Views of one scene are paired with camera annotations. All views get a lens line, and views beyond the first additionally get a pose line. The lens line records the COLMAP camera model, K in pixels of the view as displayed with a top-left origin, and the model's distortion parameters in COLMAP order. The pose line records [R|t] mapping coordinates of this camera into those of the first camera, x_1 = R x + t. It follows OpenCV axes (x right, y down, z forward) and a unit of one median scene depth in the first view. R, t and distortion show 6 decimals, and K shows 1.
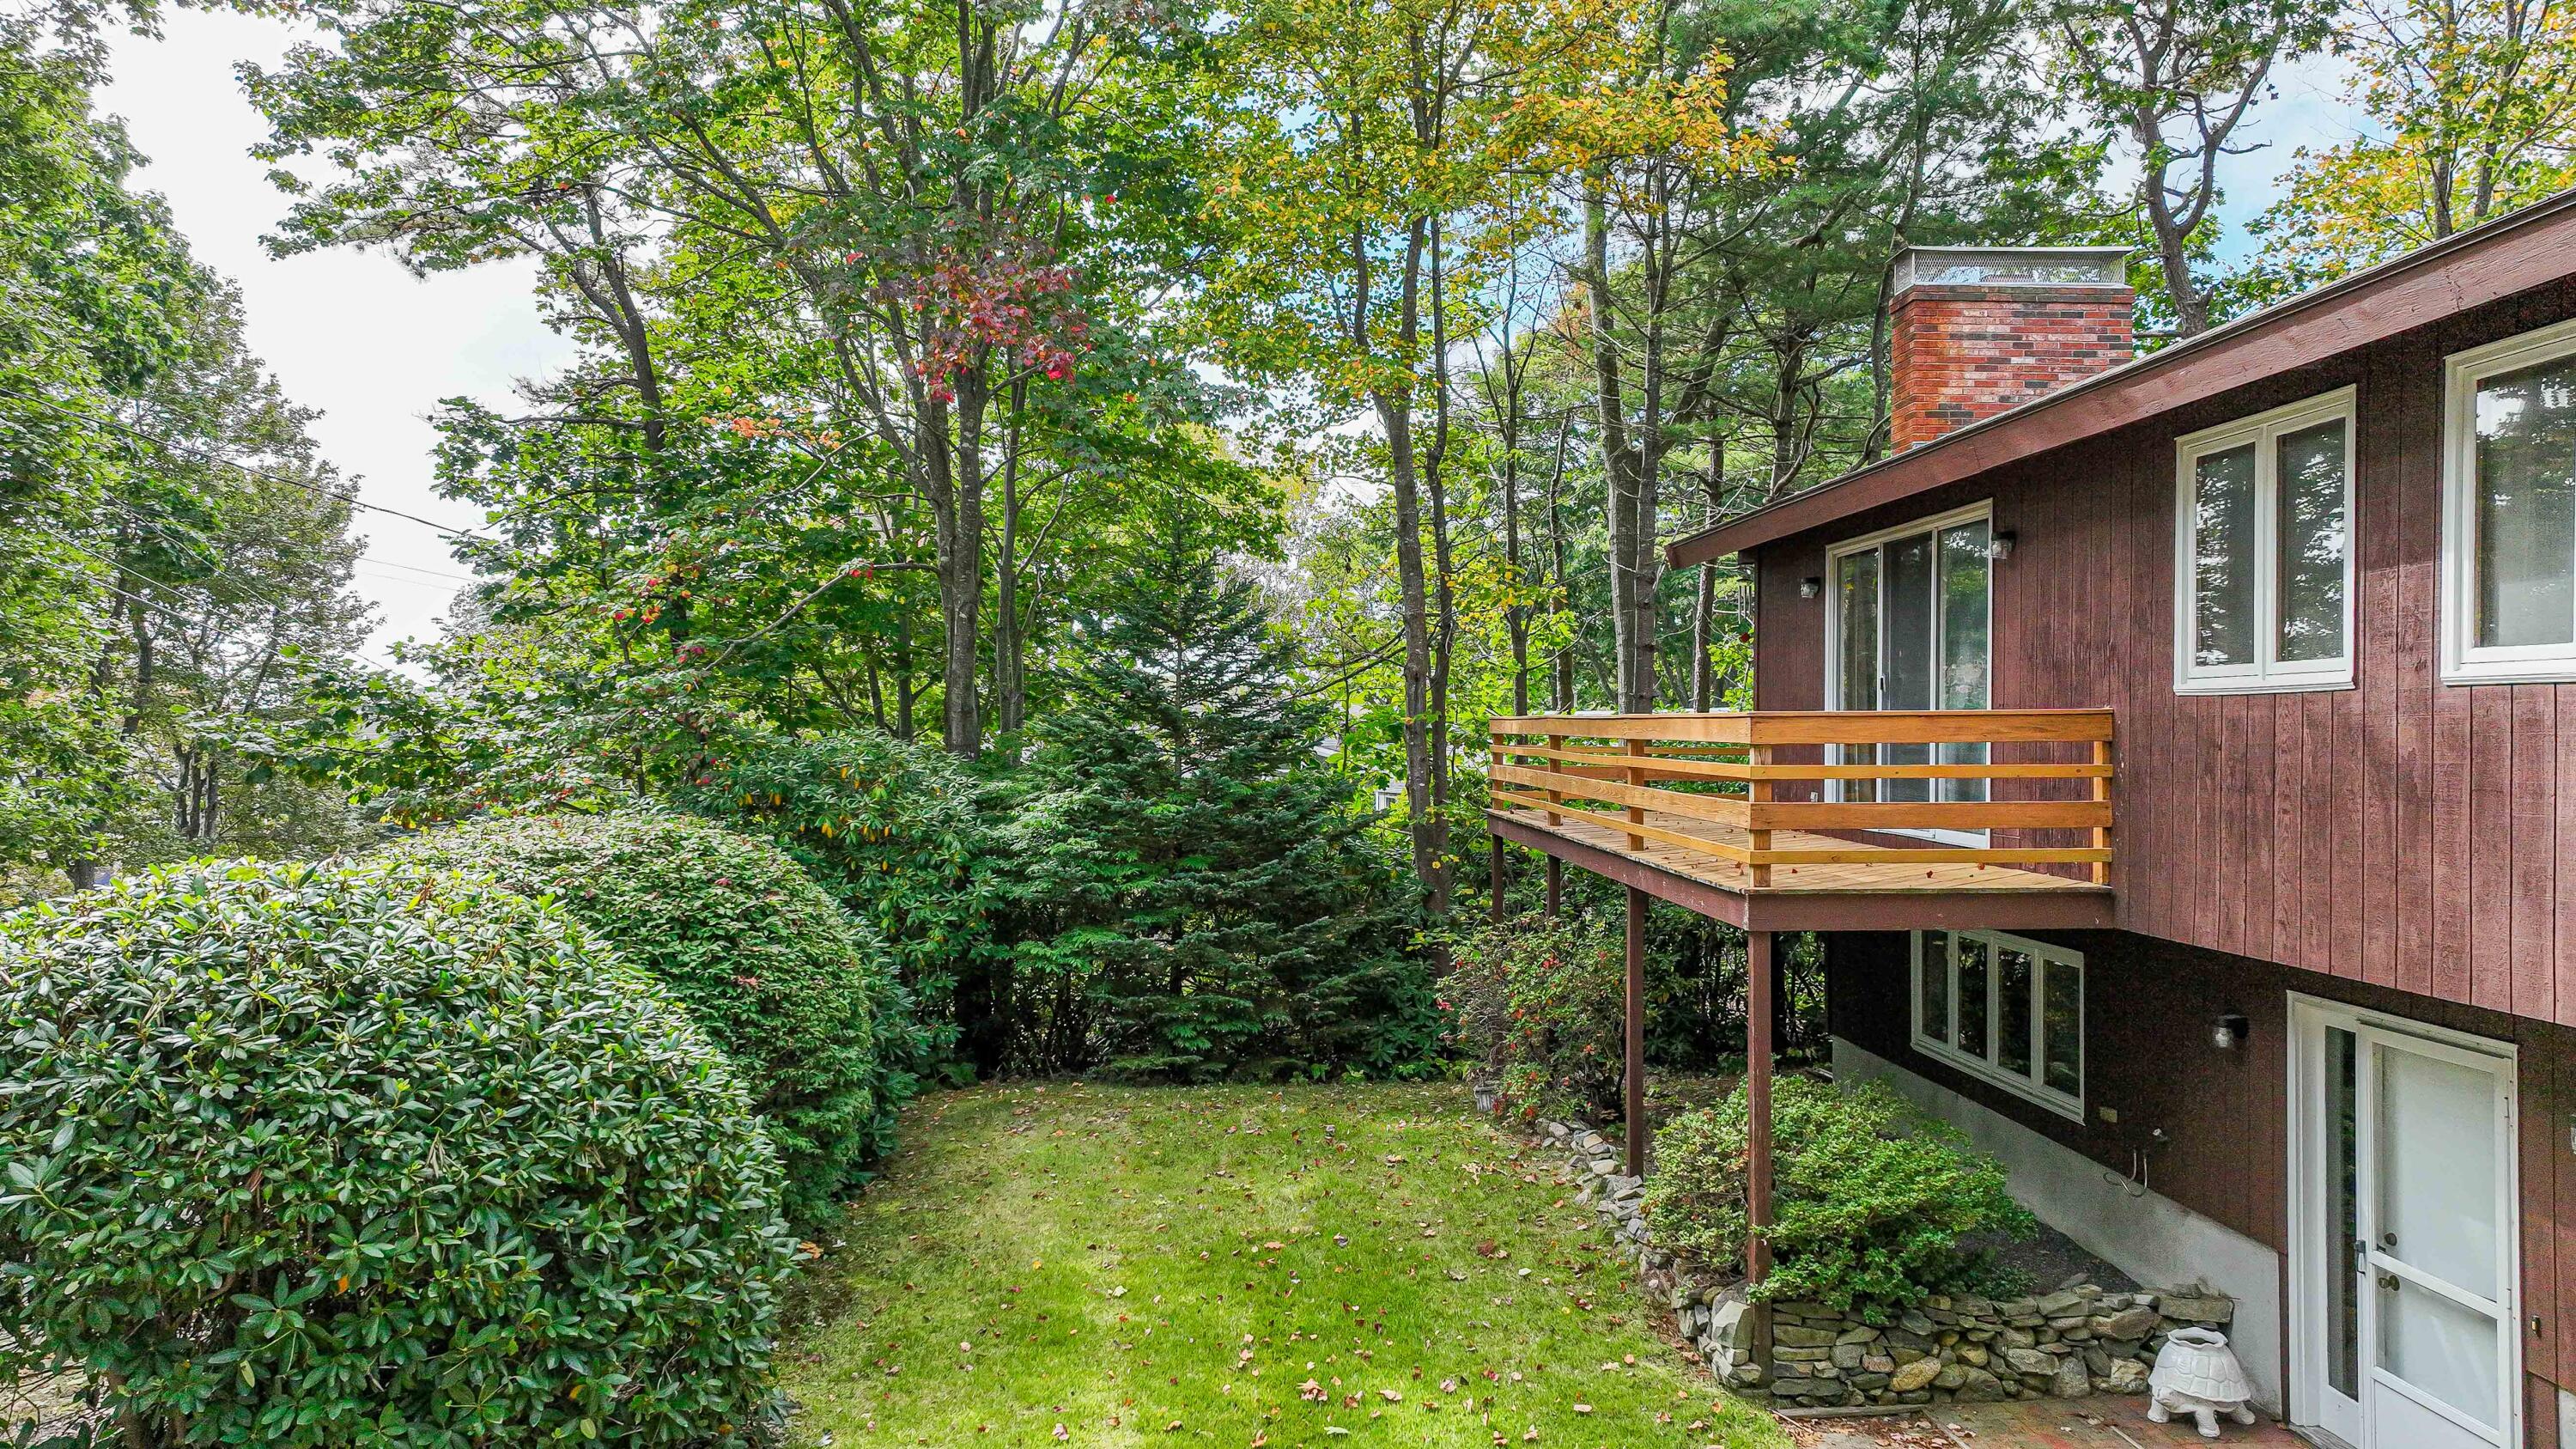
lens RADIAL K [[1846.0, 0, 1288.0], [0, 1846.0, 724.5], [0, 0, 1]] dist [0.044612, 0.000842]
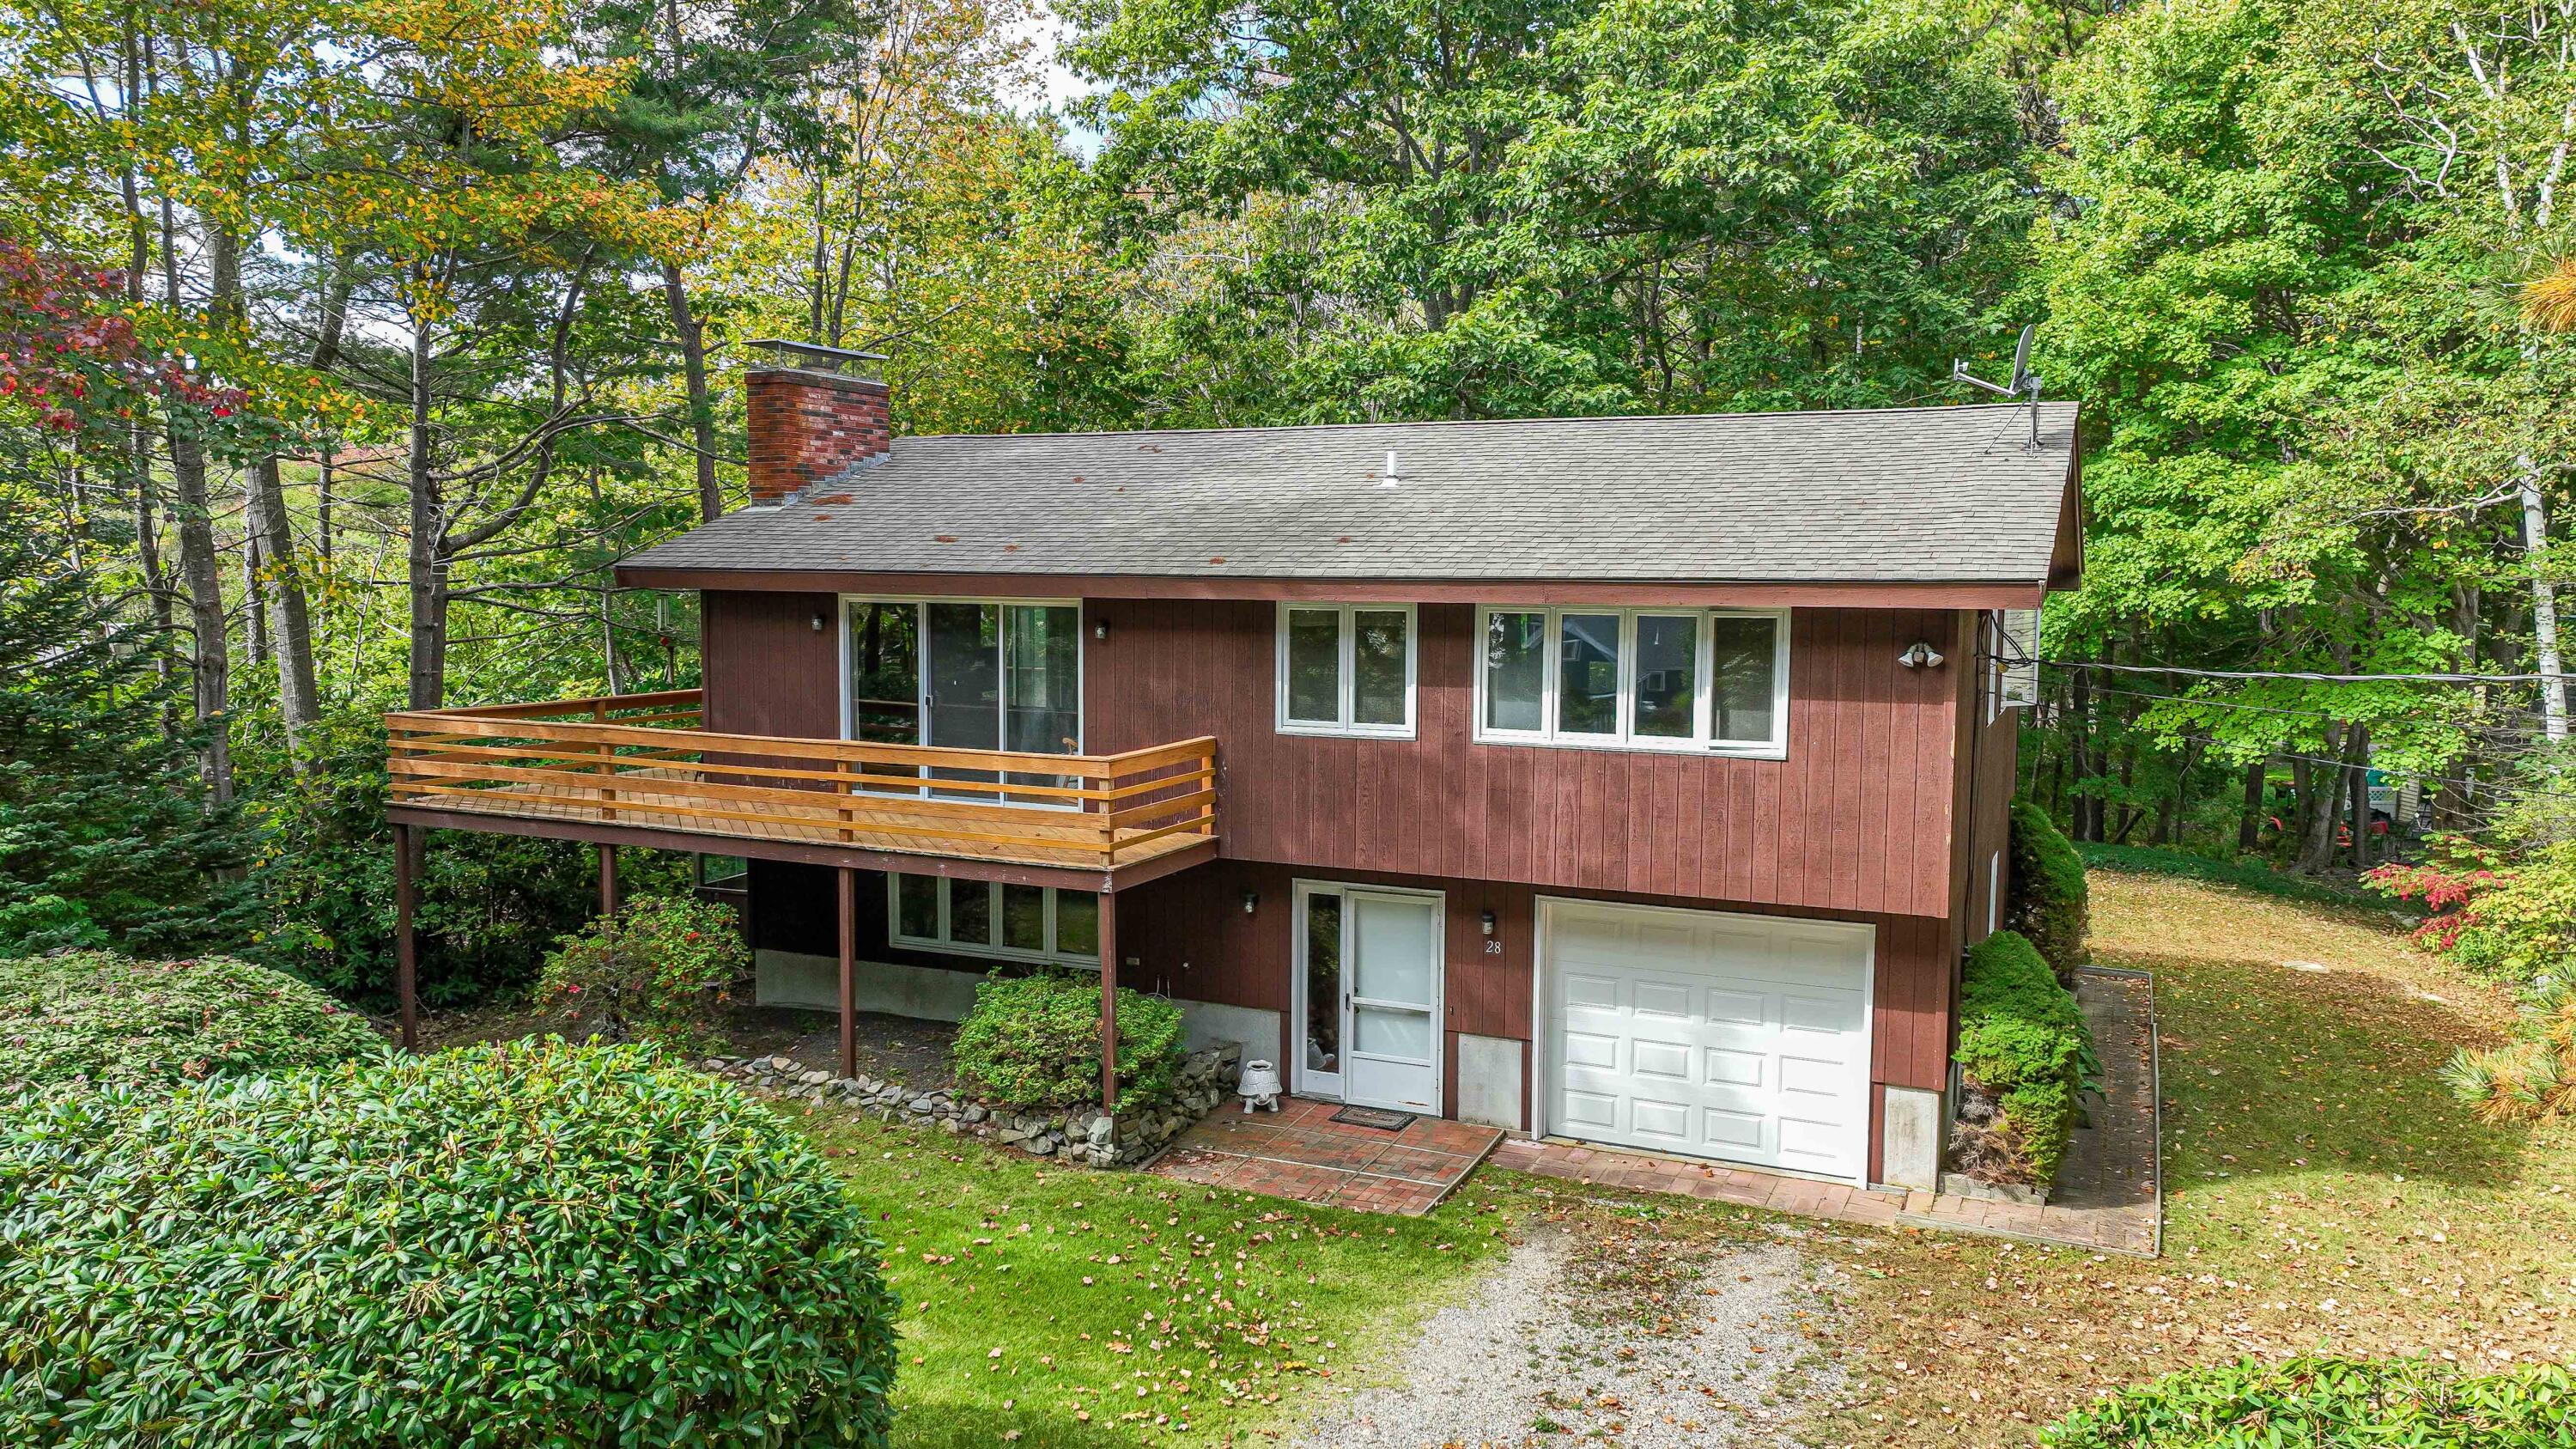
lens RADIAL K [[1831.3, 0, 1281.2], [0, 1831.3, 707.8], [0, 0, 1]] dist [0.022501, 0.000968]
pose [[0.467553, -0.077174, 0.880590, -1.120690], [-0.006430, 0.995858, 0.090690, -0.204238], [-0.883941, -0.048065, 0.465121, 0.131214]]
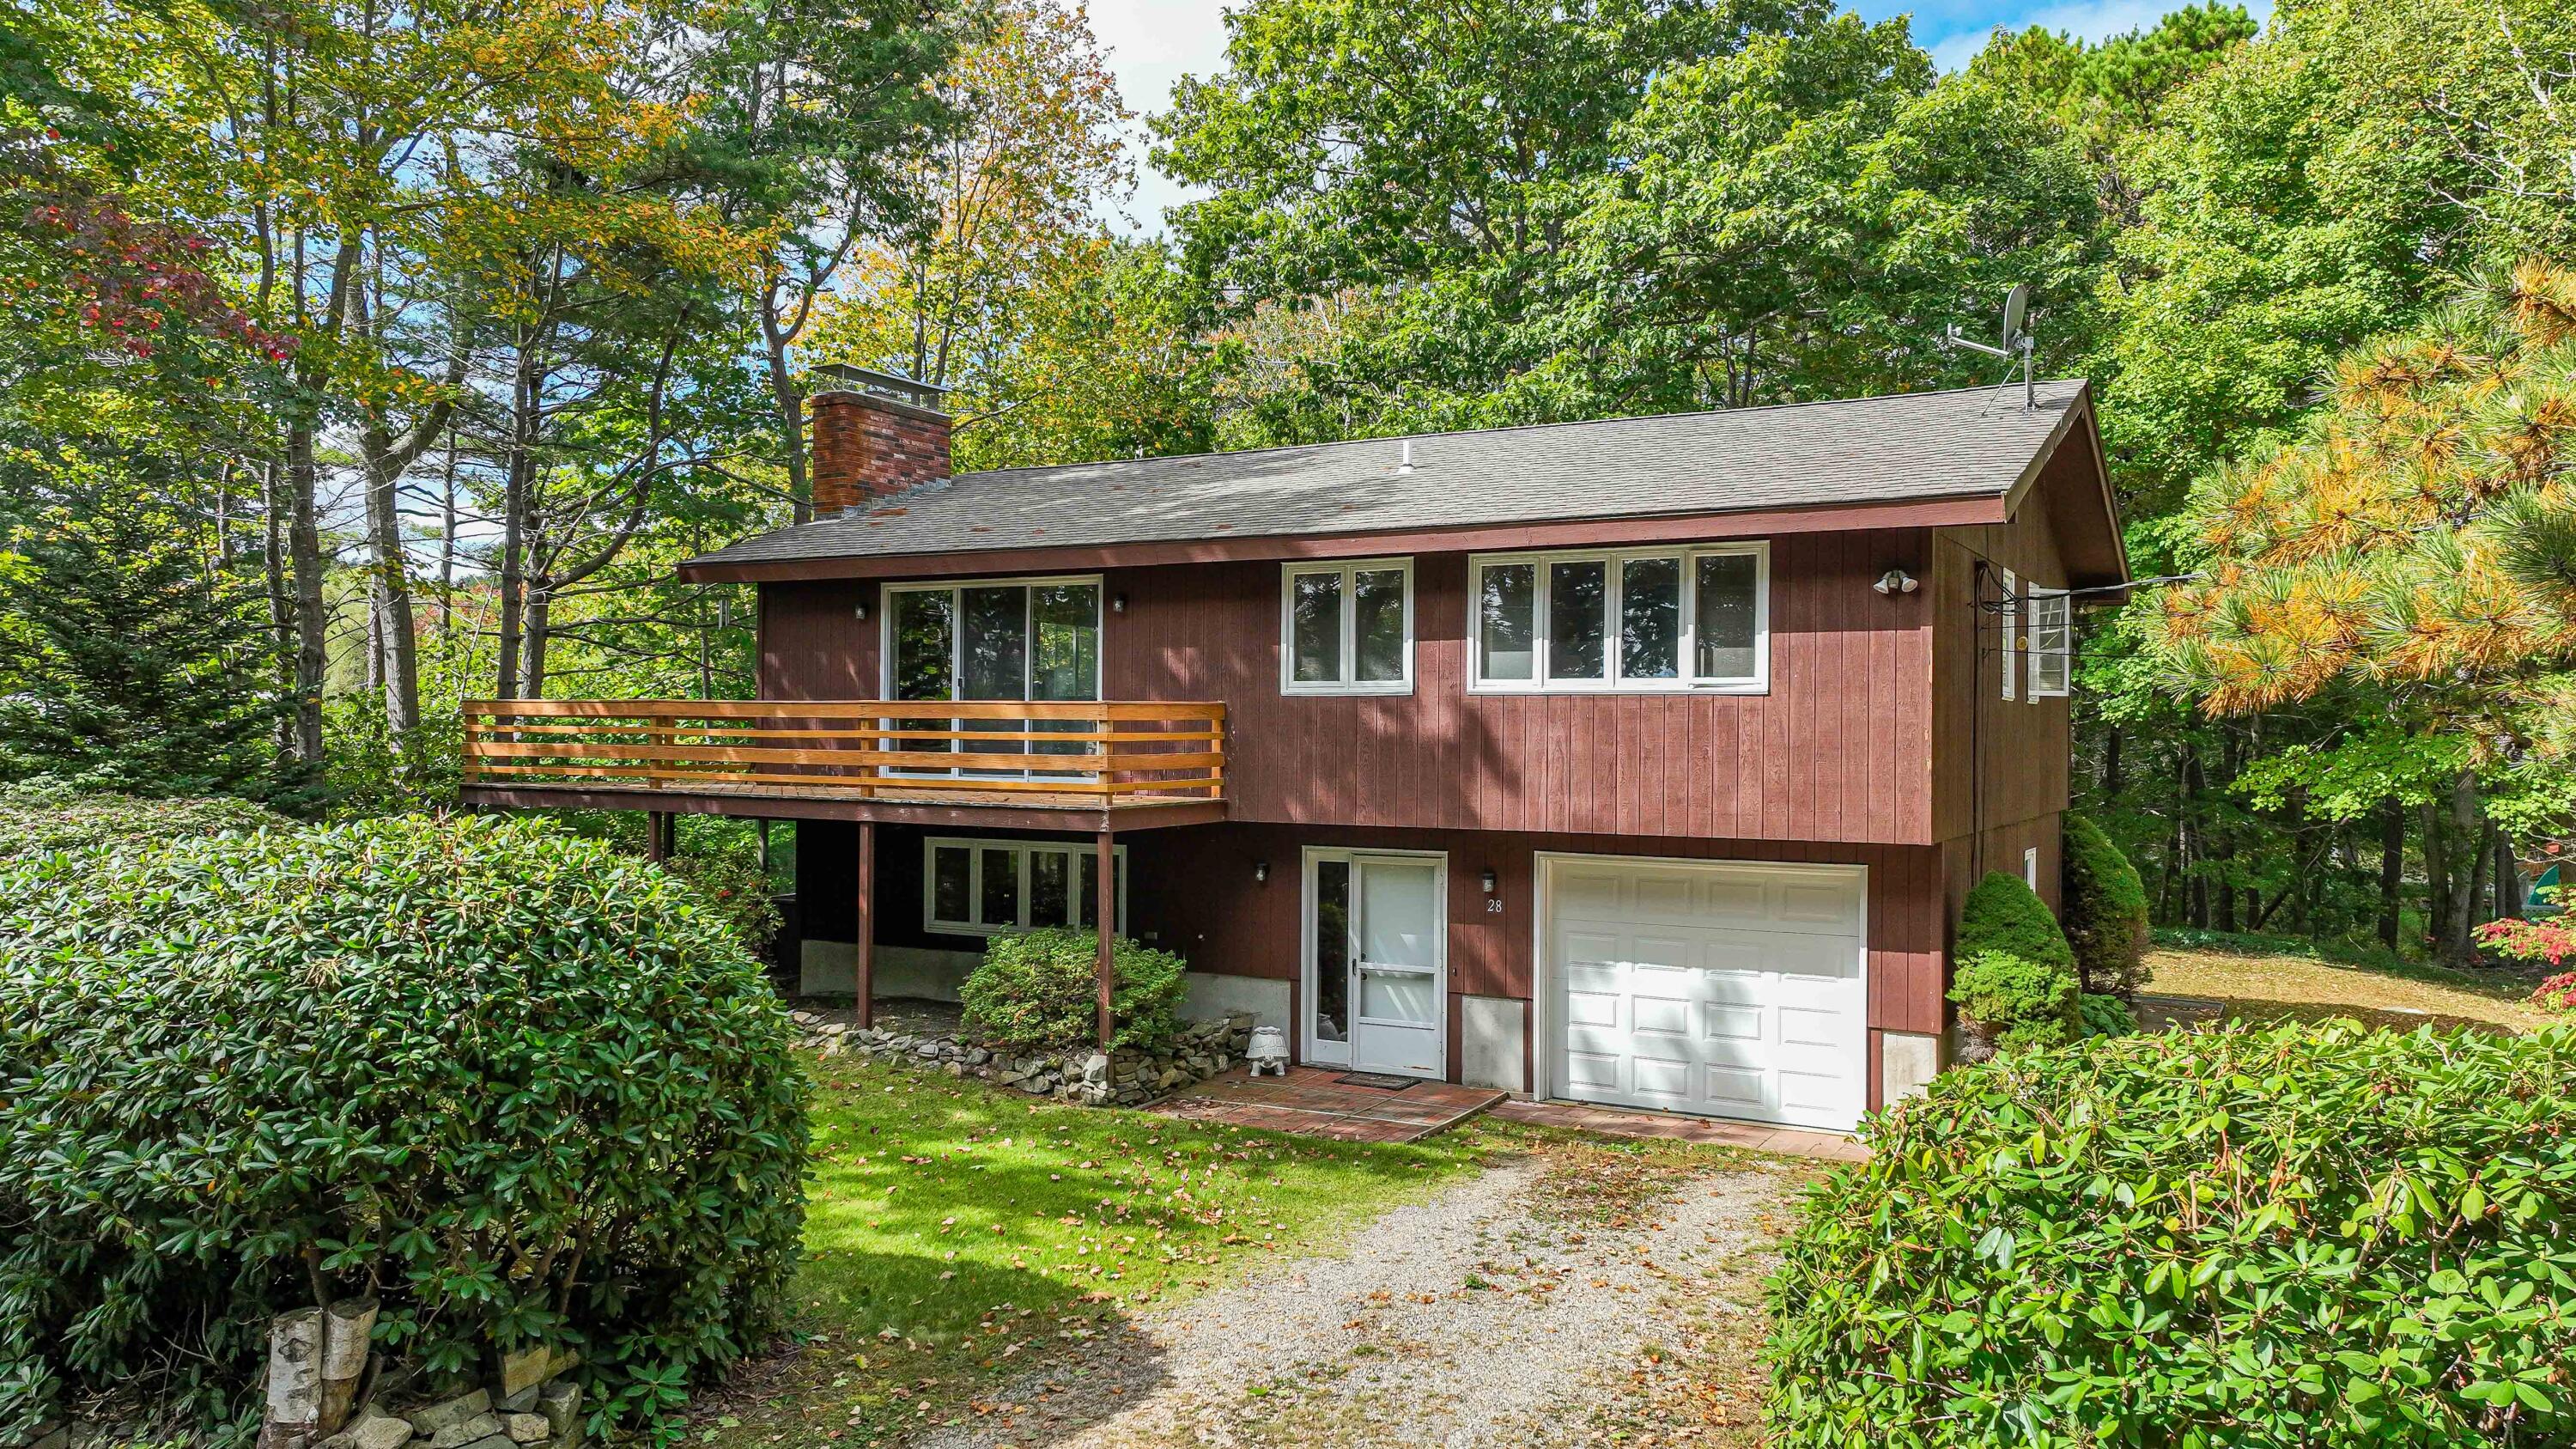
lens RADIAL K [[1831.3, 0, 1281.2], [0, 1831.3, 707.8], [0, 0, 1]] dist [0.022501, 0.000968]
pose [[0.538751, 0.007216, 0.842434, -1.094627], [-0.006661, 0.999969, -0.004306, 0.005224], [-0.842439, -0.003292, 0.538782, -0.023084]]
